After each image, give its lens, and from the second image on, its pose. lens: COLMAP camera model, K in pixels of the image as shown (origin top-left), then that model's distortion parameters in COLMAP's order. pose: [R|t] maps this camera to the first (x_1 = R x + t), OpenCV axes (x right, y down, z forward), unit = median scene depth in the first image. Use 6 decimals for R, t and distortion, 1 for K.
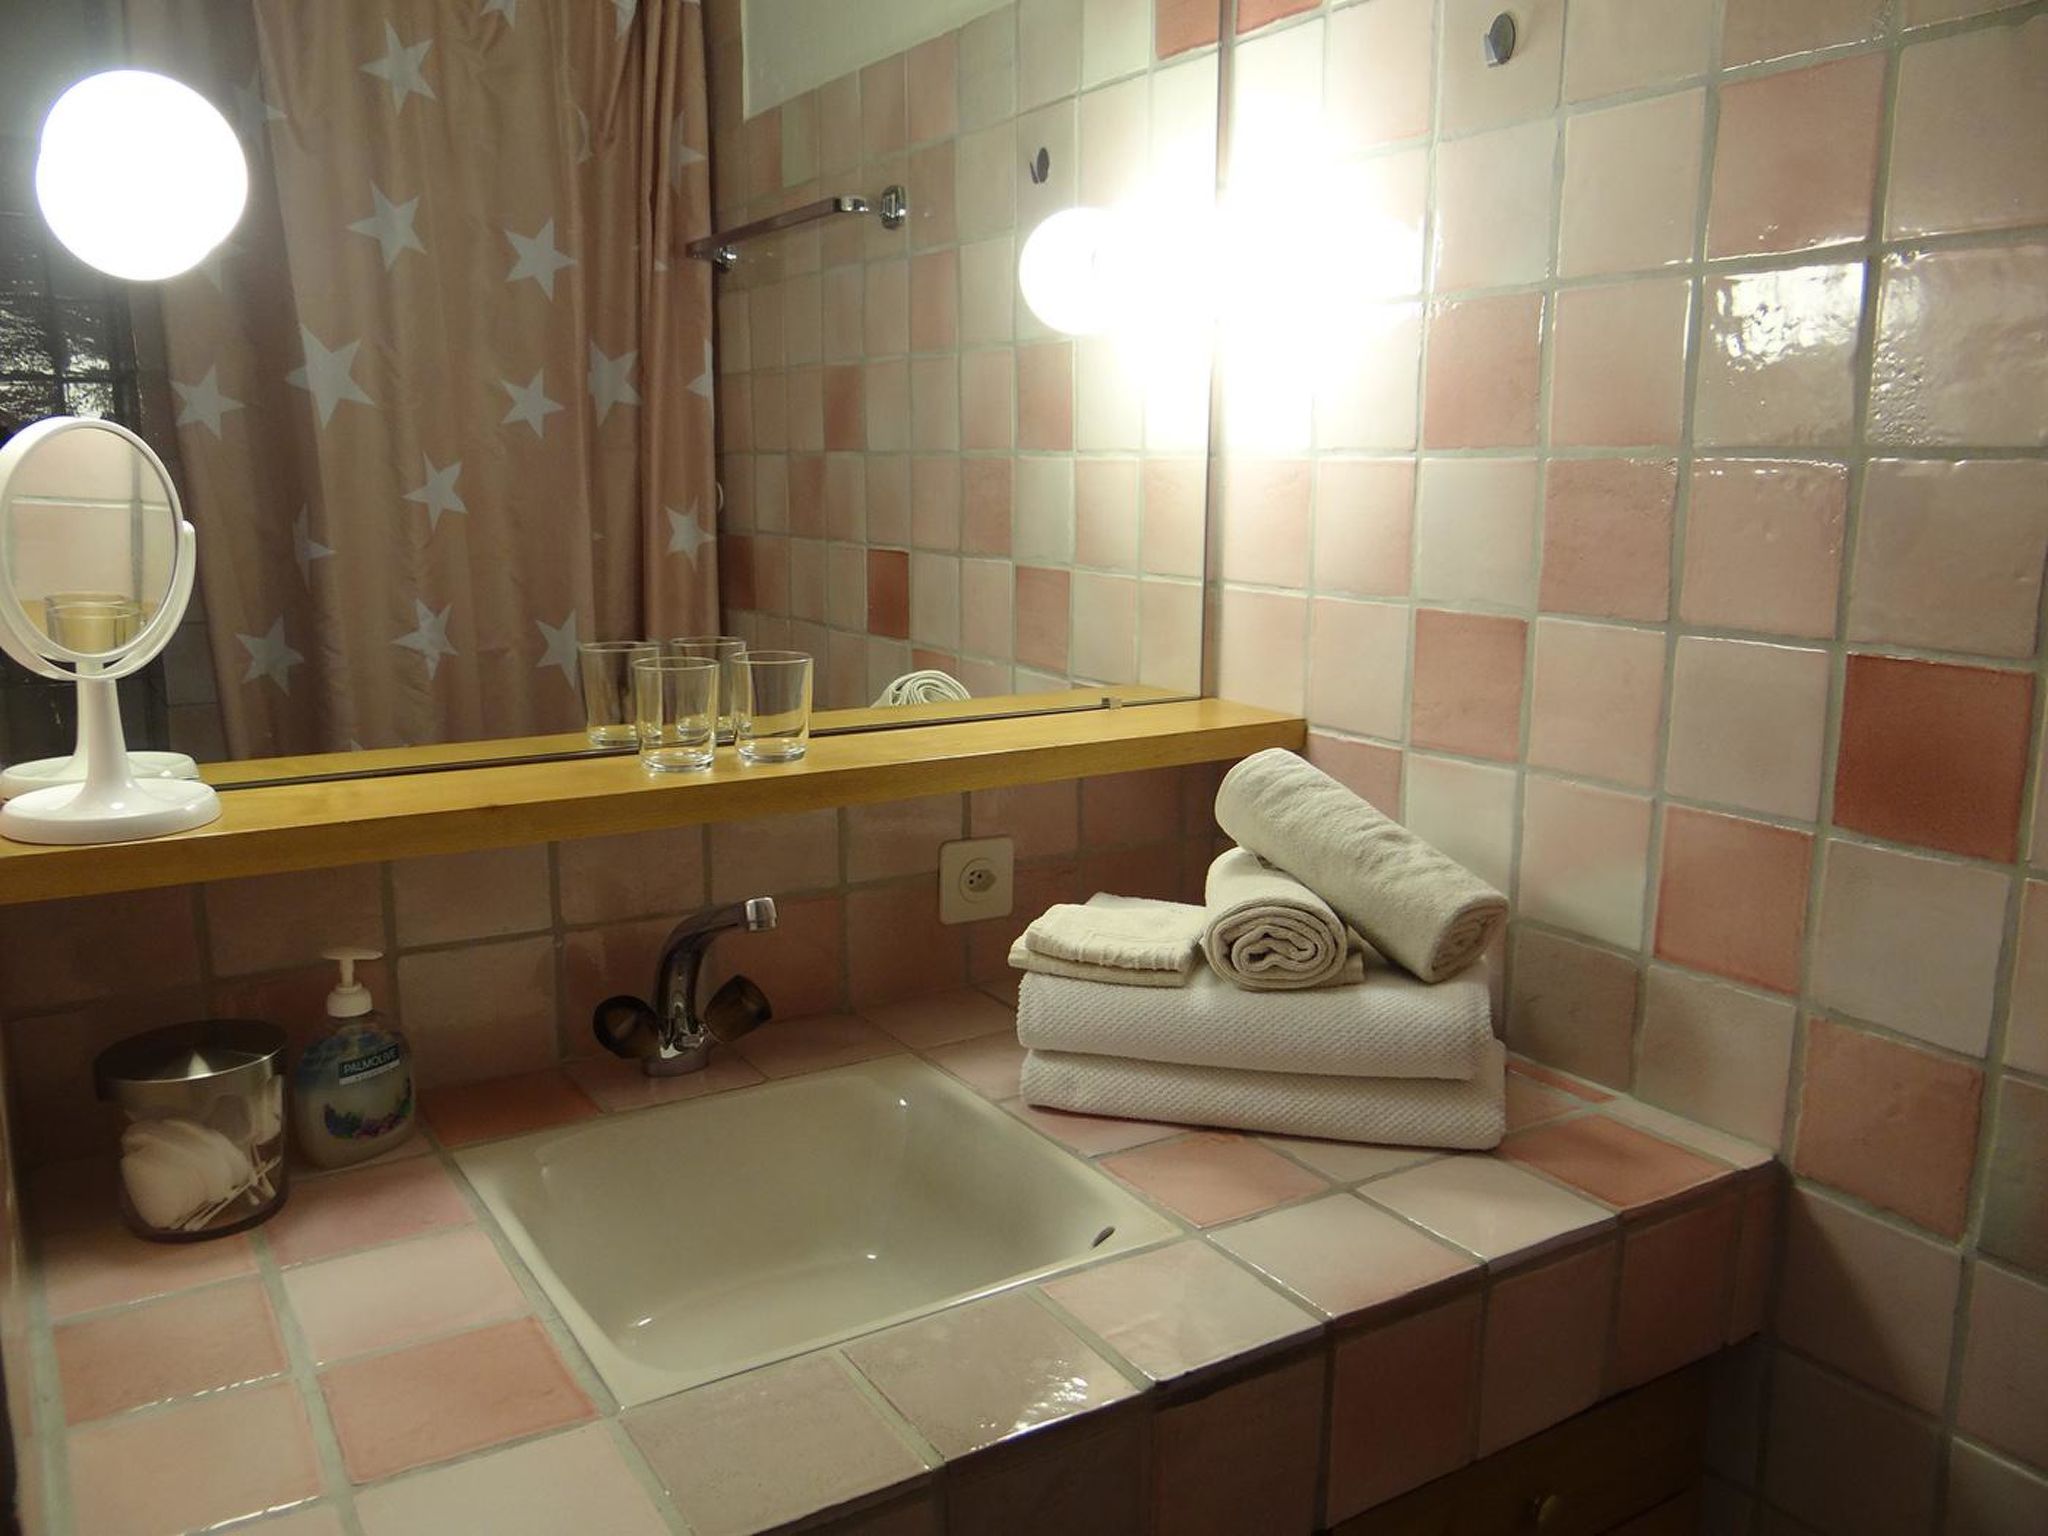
lens RADIAL K [[1611.3, 0, 1023.8], [0, 1611.3, 762.0], [0, 0, 1]] dist [-0.002871, -0.003205]
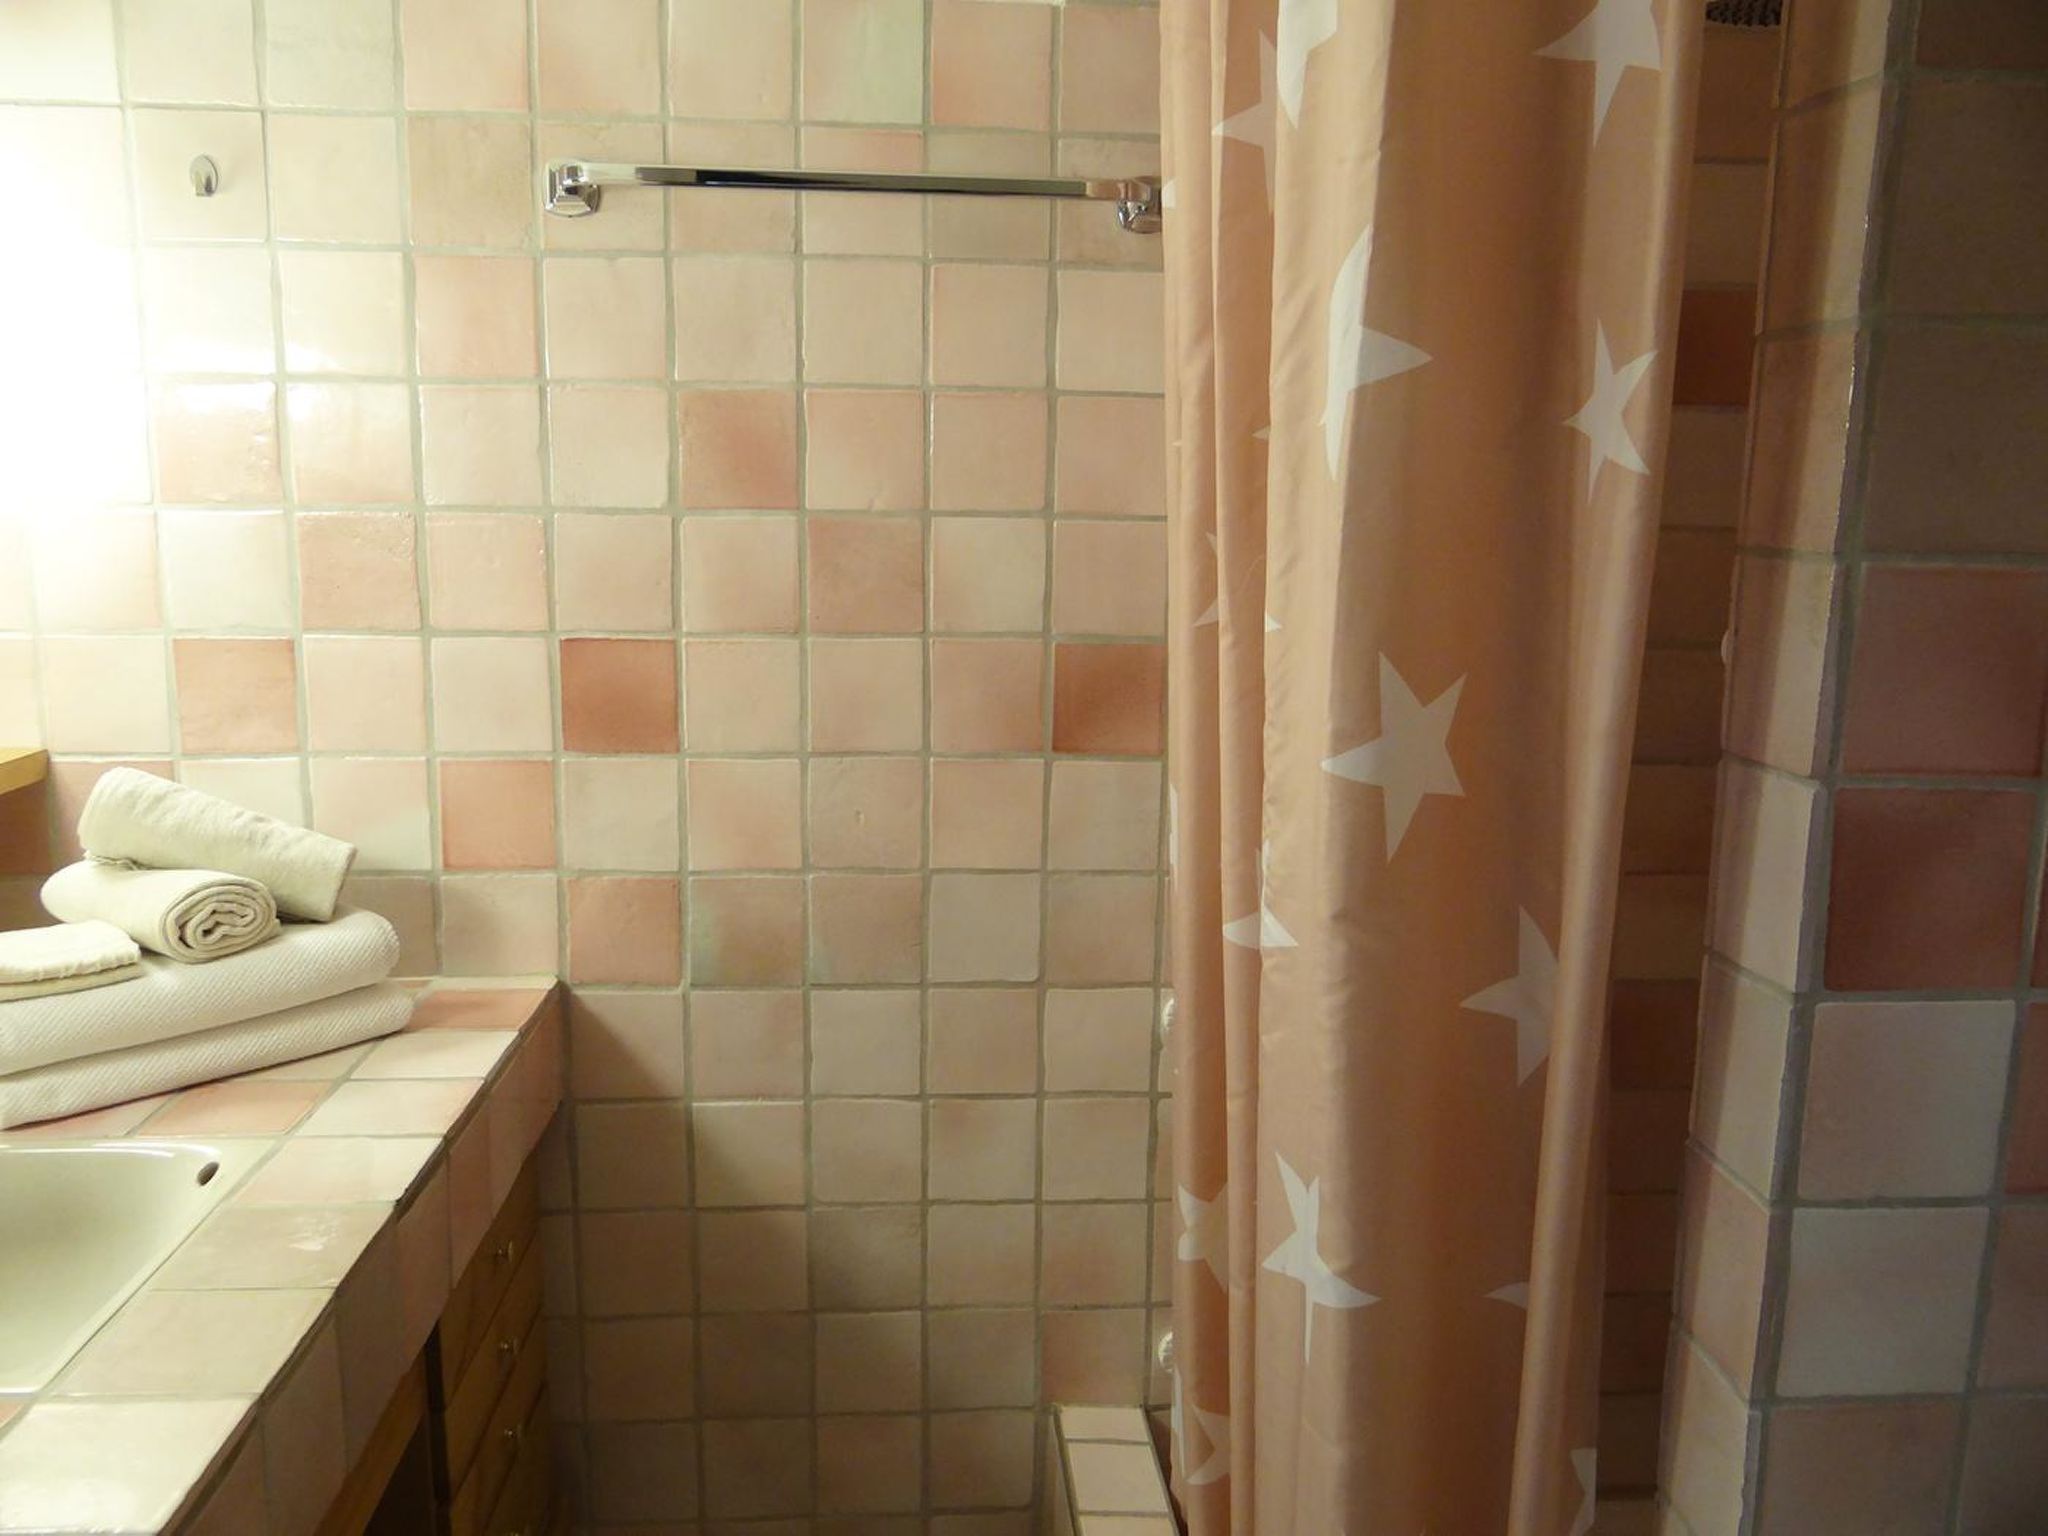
lens RADIAL K [[1611.3, 0, 1022.0], [0, 1611.3, 770.6], [0, 0, 1]] dist [-0.002871, -0.003205]
pose [[0.466422, -0.148222, 0.872056, -0.597225], [0.153047, 0.984515, 0.085479, -0.006517], [-0.871222, 0.093596, 0.481884, -0.113688]]
